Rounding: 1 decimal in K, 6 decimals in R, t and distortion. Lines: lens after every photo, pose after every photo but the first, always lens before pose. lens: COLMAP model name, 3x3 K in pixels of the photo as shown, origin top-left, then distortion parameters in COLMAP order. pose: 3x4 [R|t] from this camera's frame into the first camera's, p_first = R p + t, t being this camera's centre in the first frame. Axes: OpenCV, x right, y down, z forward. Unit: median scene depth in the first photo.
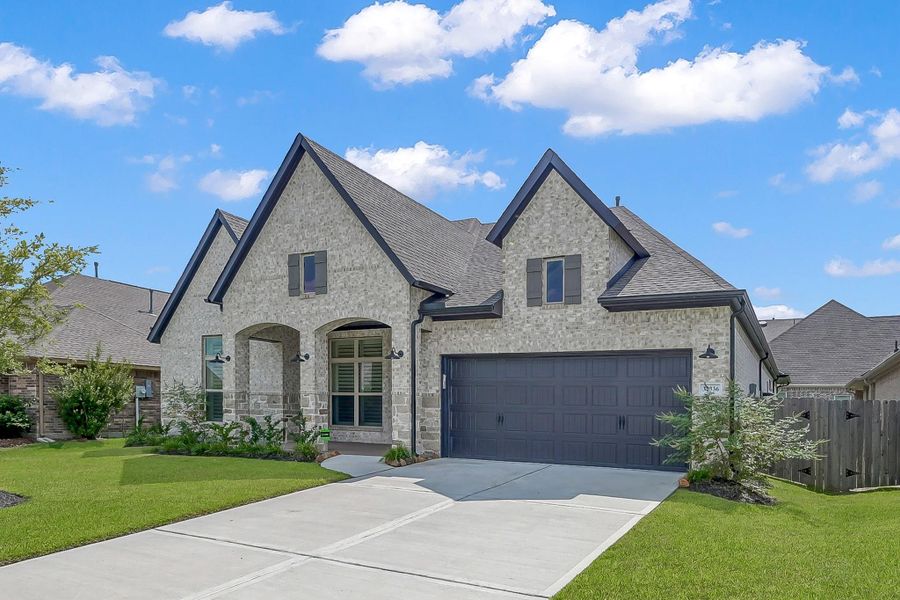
lens RADIAL K [[564.0, 0, 481.2], [0, 564.0, 420.2], [0, 0, 1]] dist [0.002168, 0.001511]
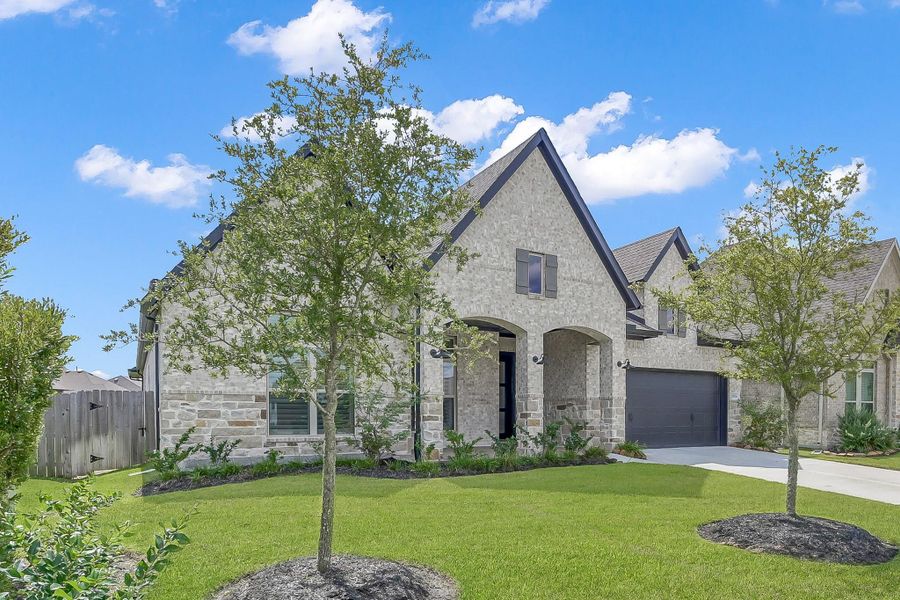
lens RADIAL K [[564.0, 0, 481.2], [0, 564.0, 420.2], [0, 0, 1]] dist [0.002168, 0.001511]
pose [[0.554505, -0.030673, 0.831615, -1.244673], [0.029444, 0.999418, 0.017229, -0.029569], [-0.831660, 0.014933, 0.555085, 0.577388]]
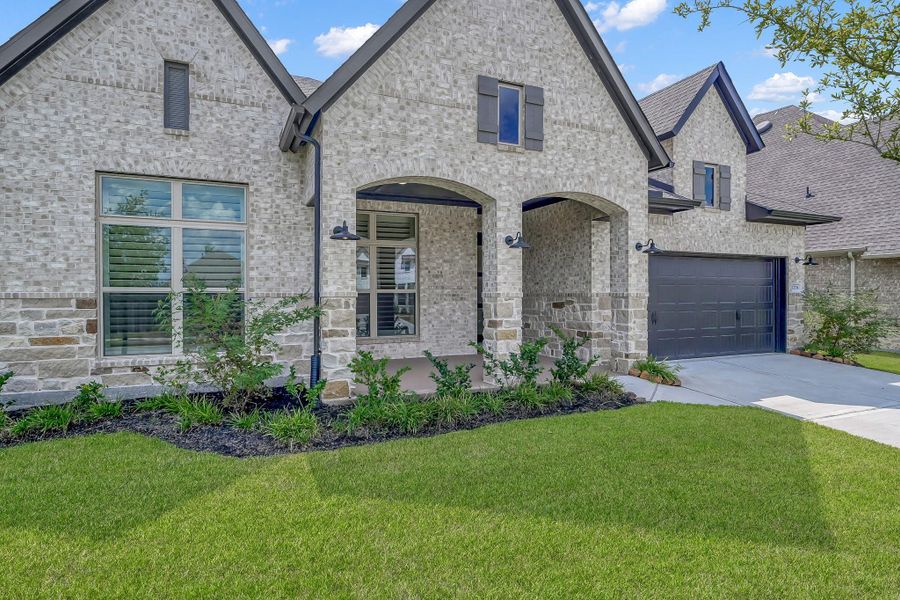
lens RADIAL K [[475.8, 0, 449.4], [0, 475.8, 289.8], [0, 0, 1]] dist [-0.001996, -0.001751]
pose [[0.660259, -0.017978, 0.750823, -0.818551], [0.029058, 0.999576, -0.001619, -0.060834], [-0.750476, 0.022887, 0.660501, 0.735541]]
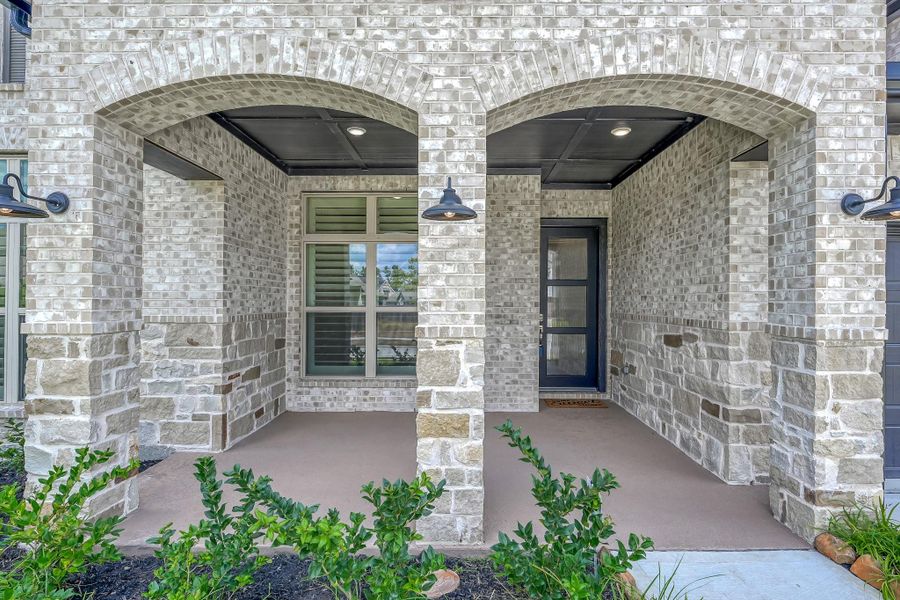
lens RADIAL K [[450.1, 0, 457.2], [0, 450.1, 297.4], [0, 0, 1]] dist [-0.001179, -0.000376]
pose [[0.906364, -0.016917, 0.422158, -0.427939], [0.024225, 0.999635, -0.011952, -0.068706], [-0.421802, 0.021060, 0.906443, 0.850748]]
